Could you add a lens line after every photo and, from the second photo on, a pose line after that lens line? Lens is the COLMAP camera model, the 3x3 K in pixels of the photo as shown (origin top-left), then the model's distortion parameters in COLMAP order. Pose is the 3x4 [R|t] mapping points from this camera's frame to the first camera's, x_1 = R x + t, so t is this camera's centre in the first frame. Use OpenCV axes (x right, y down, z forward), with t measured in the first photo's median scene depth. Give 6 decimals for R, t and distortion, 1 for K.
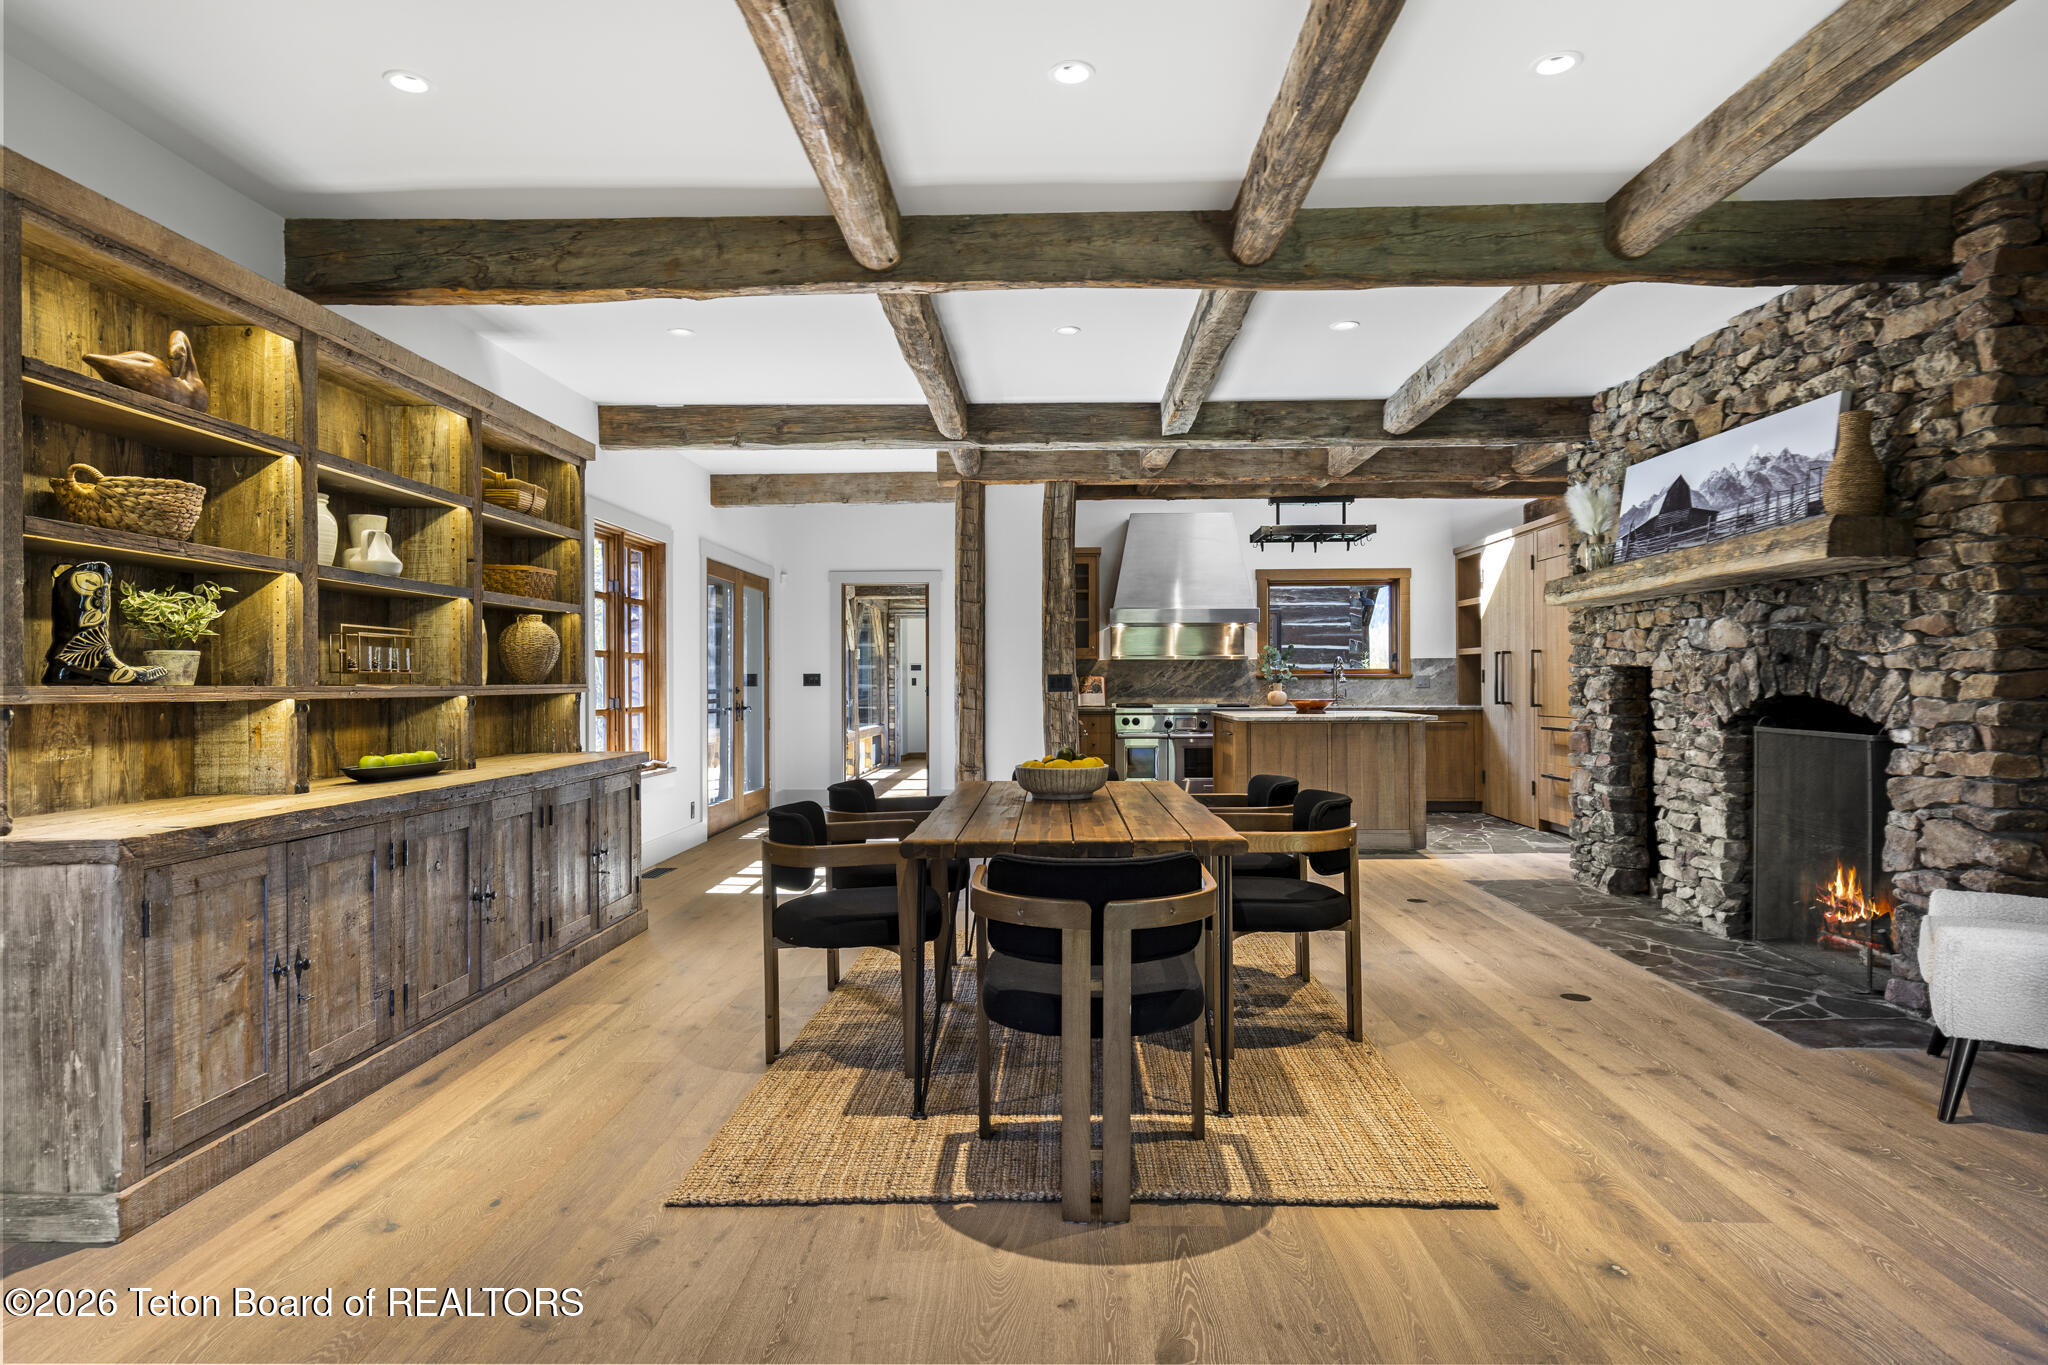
lens RADIAL K [[1152.1, 0, 1030.2], [0, 1152.1, 684.6], [0, 0, 1]] dist [0.007583, 0.000567]
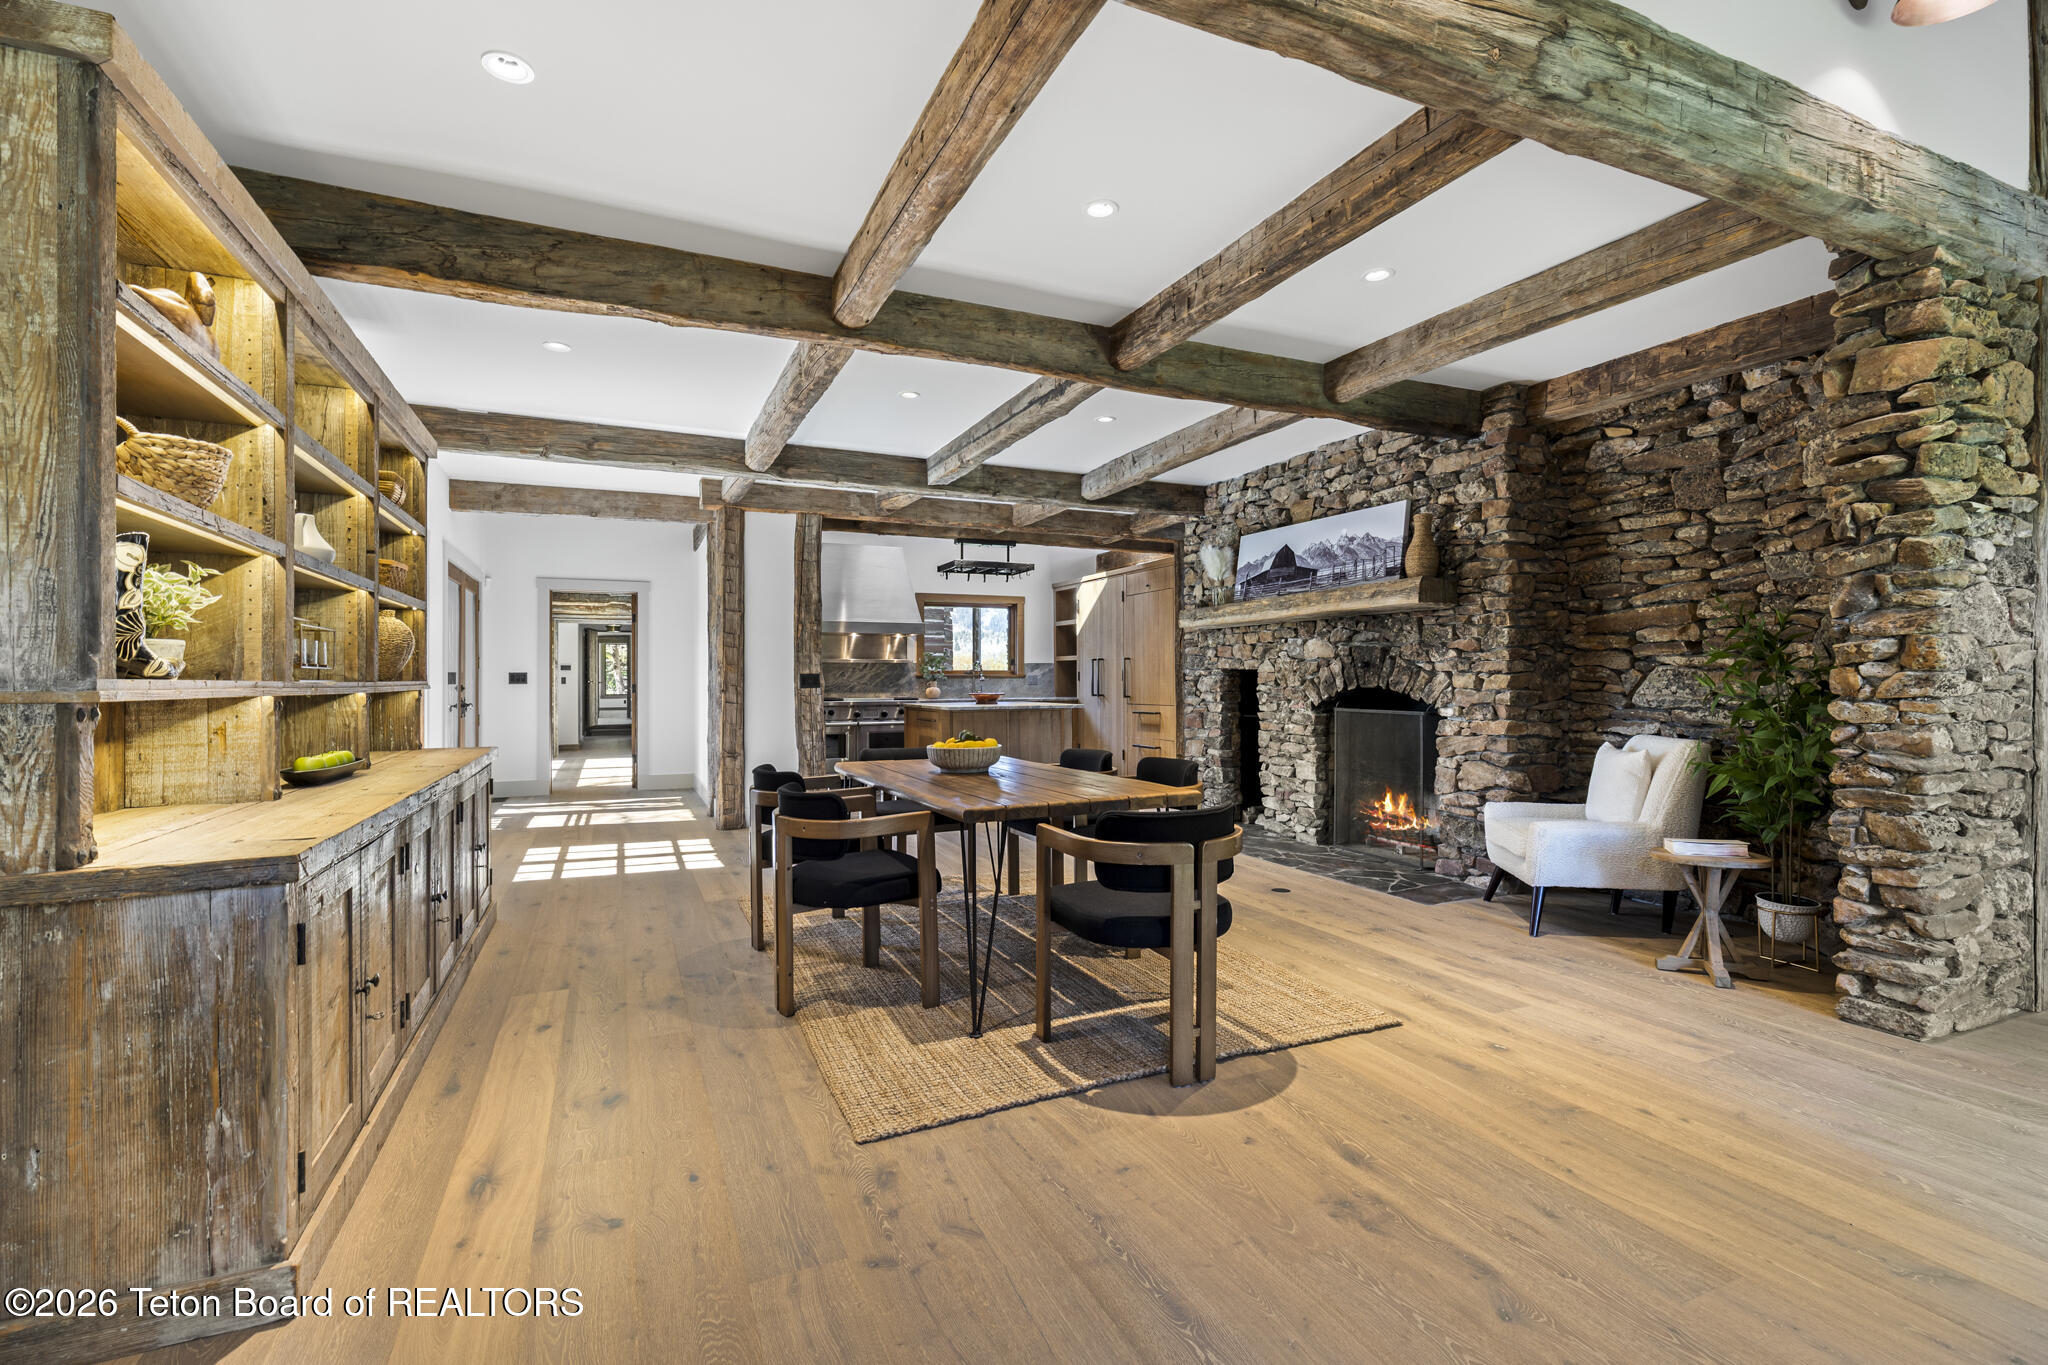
lens RADIAL K [[912.4, 0, 1027.0], [0, 912.4, 678.7], [0, 0, 1]] dist [0.006154, -0.001408]
pose [[0.900971, 0.001372, 0.433877, -0.367251], [0.000905, 0.999987, -0.005042, 0.003012], [-0.433879, 0.004936, 0.900958, 0.085030]]
